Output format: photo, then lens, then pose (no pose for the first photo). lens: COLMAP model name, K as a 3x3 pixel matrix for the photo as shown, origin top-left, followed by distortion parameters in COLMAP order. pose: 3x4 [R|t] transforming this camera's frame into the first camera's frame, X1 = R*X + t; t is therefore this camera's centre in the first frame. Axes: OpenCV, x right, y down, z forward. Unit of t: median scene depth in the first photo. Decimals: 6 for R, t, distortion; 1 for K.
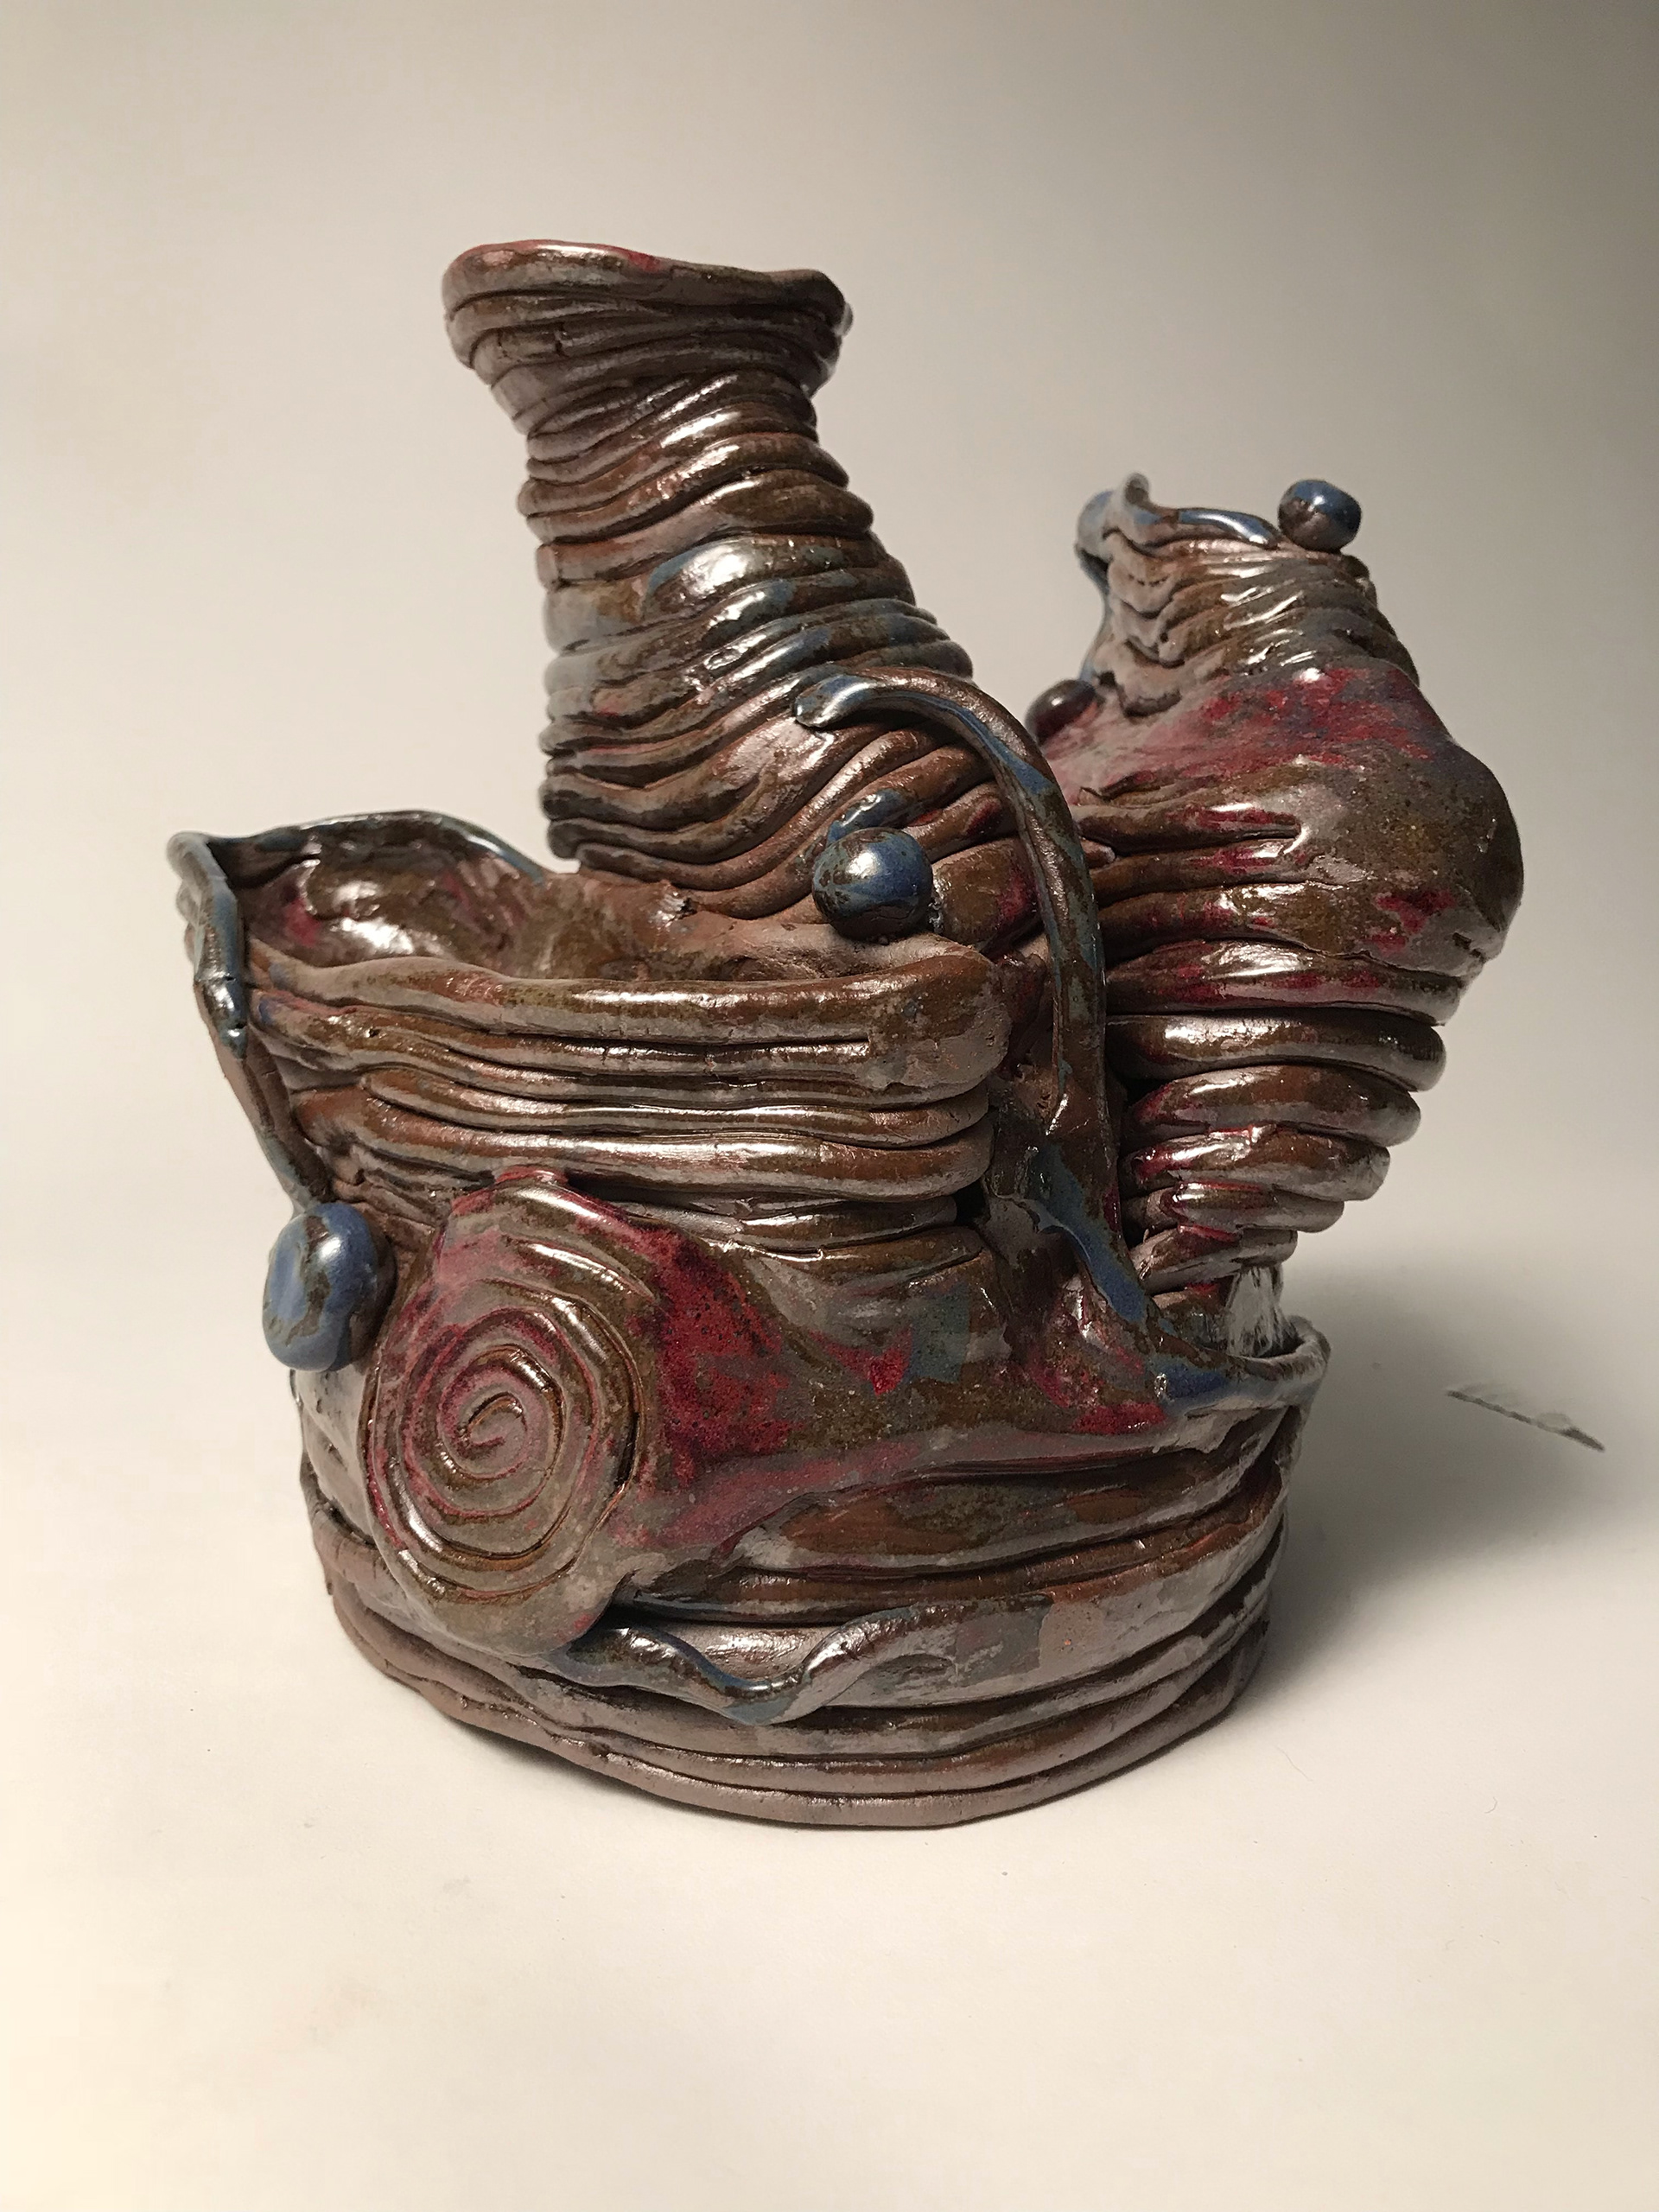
lens RADIAL K [[1805.5, 0, 828.4], [0, 1805.5, 1104.6], [0, 0, 1]] dist [0.035797, -0.000246]
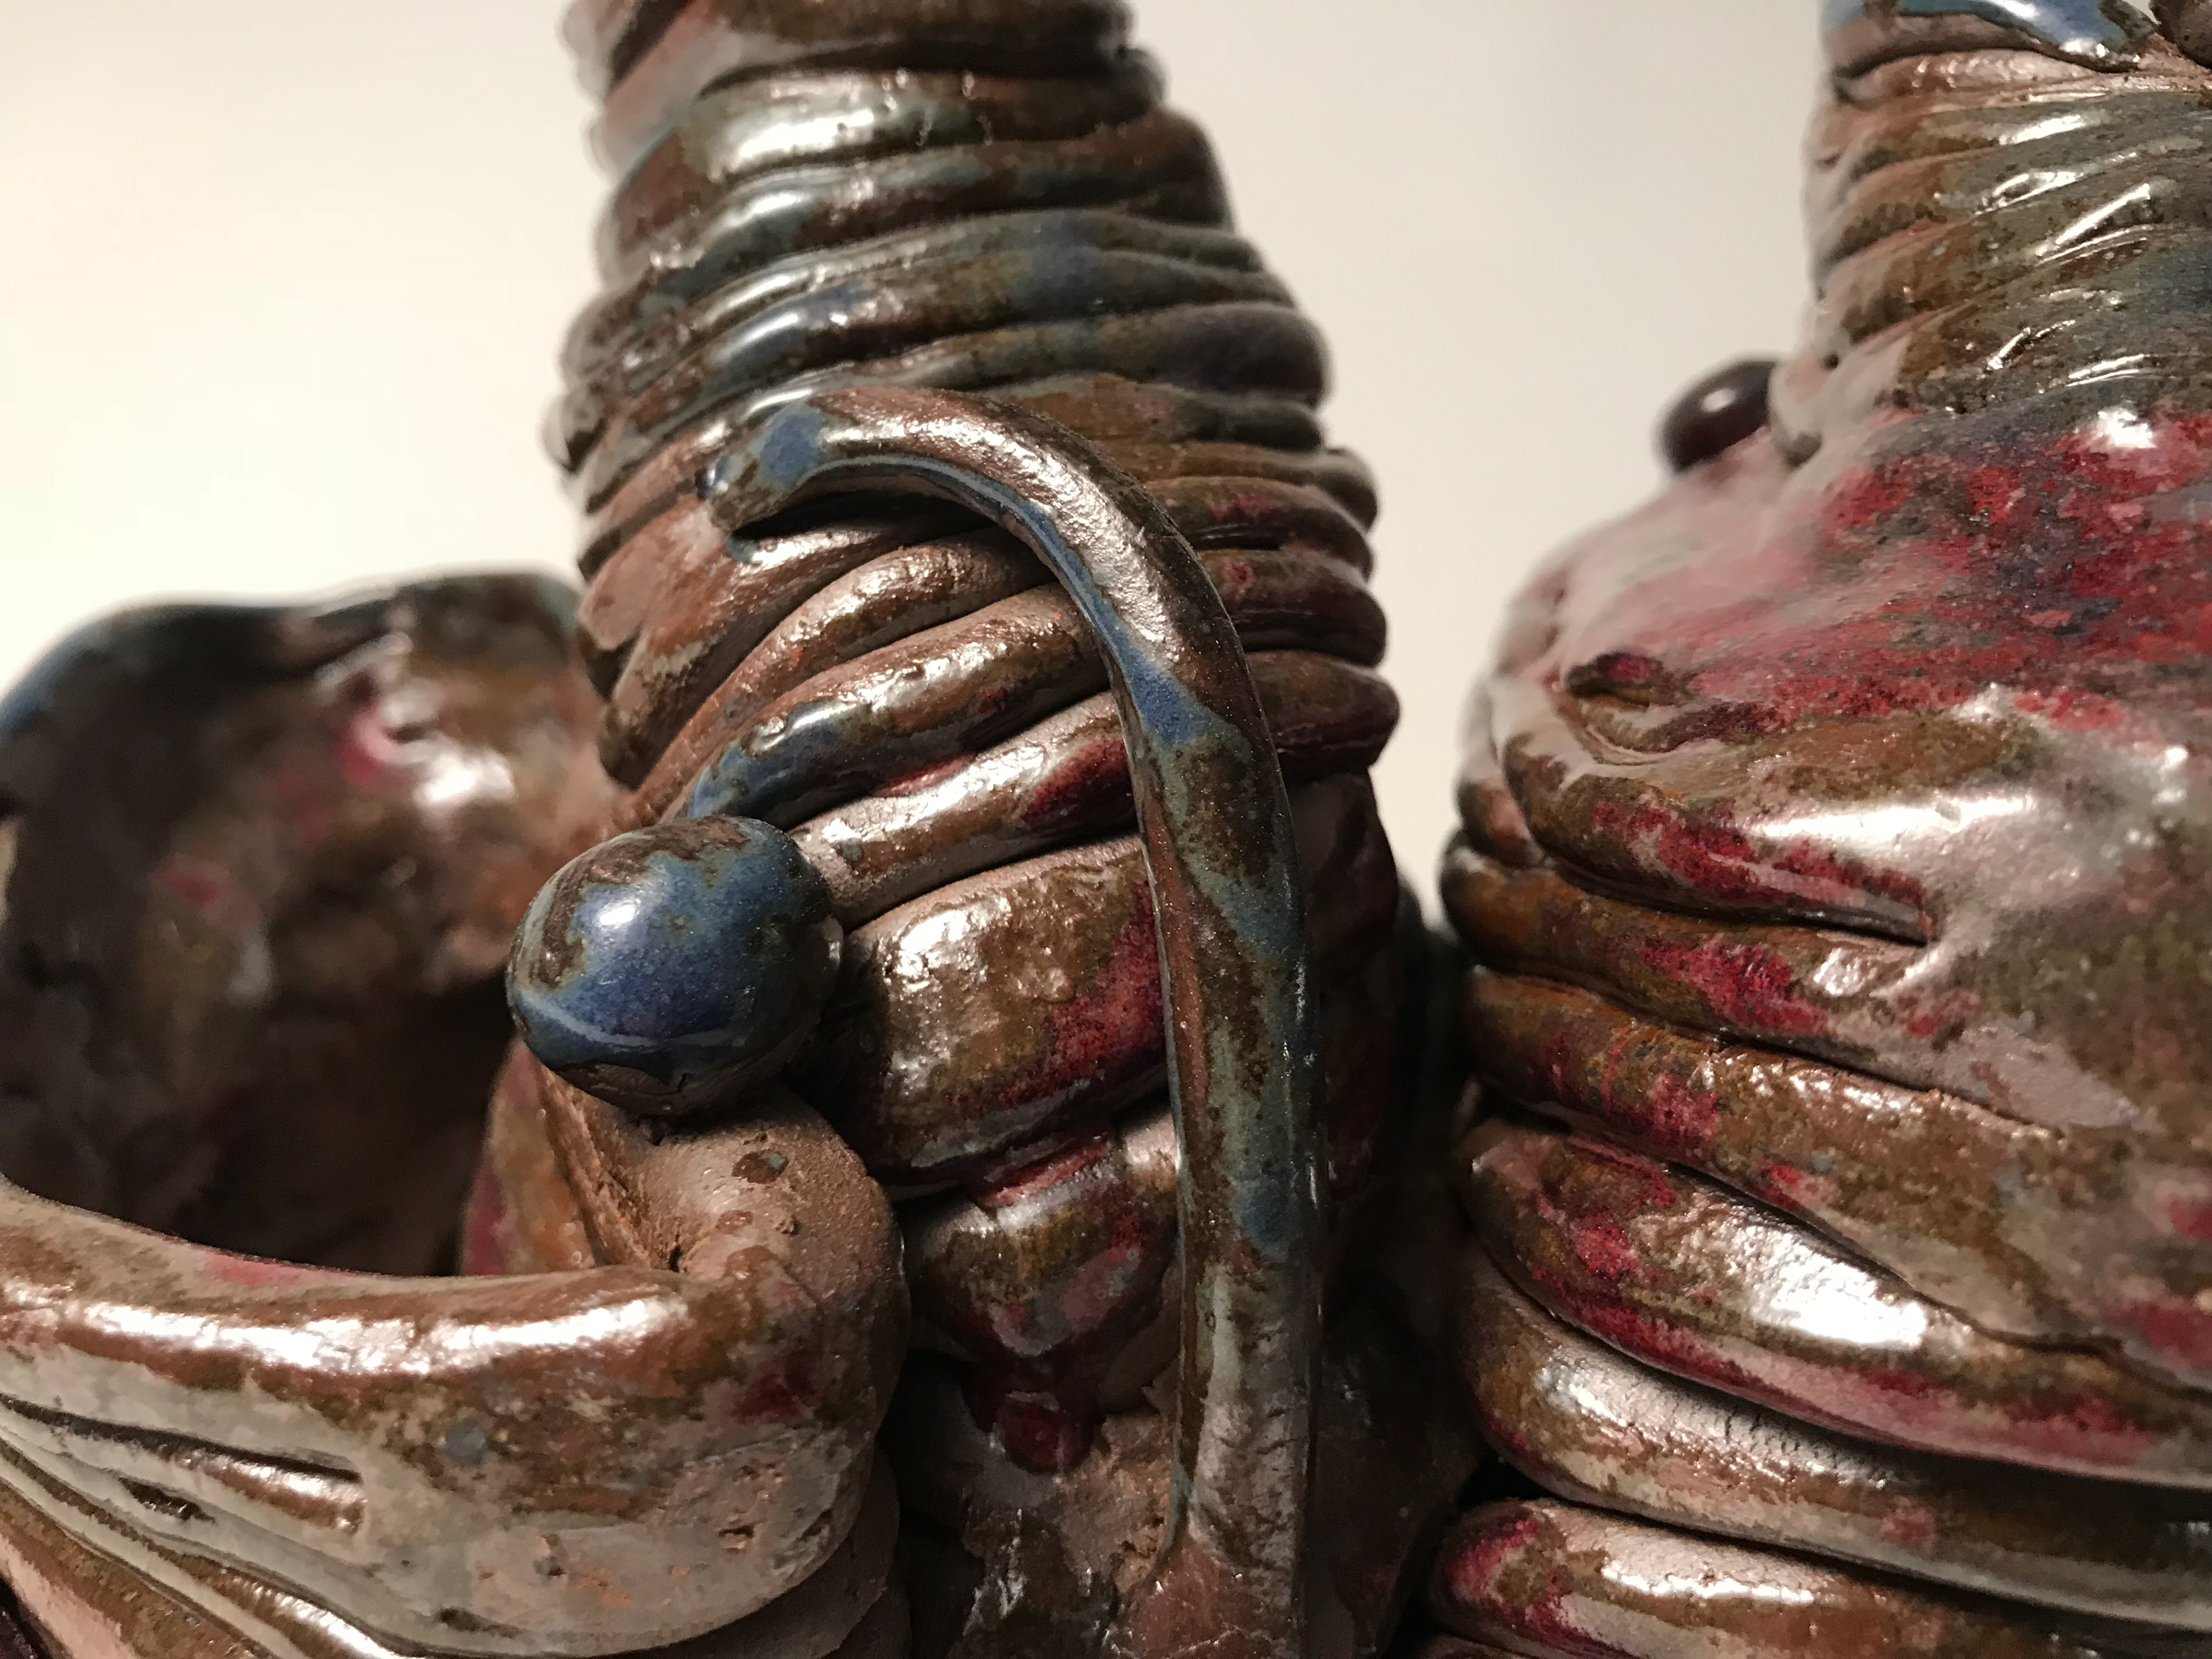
lens RADIAL K [[1925.0, 0, 1107.5], [0, 1925.0, 831.5], [0, 0, 1]] dist [0.001228, -0.003502]
pose [[0.925501, 0.107822, -0.363072, 0.240119], [-0.088231, 0.993625, 0.070171, -0.175982], [0.368324, -0.032909, 0.929115, 0.607860]]
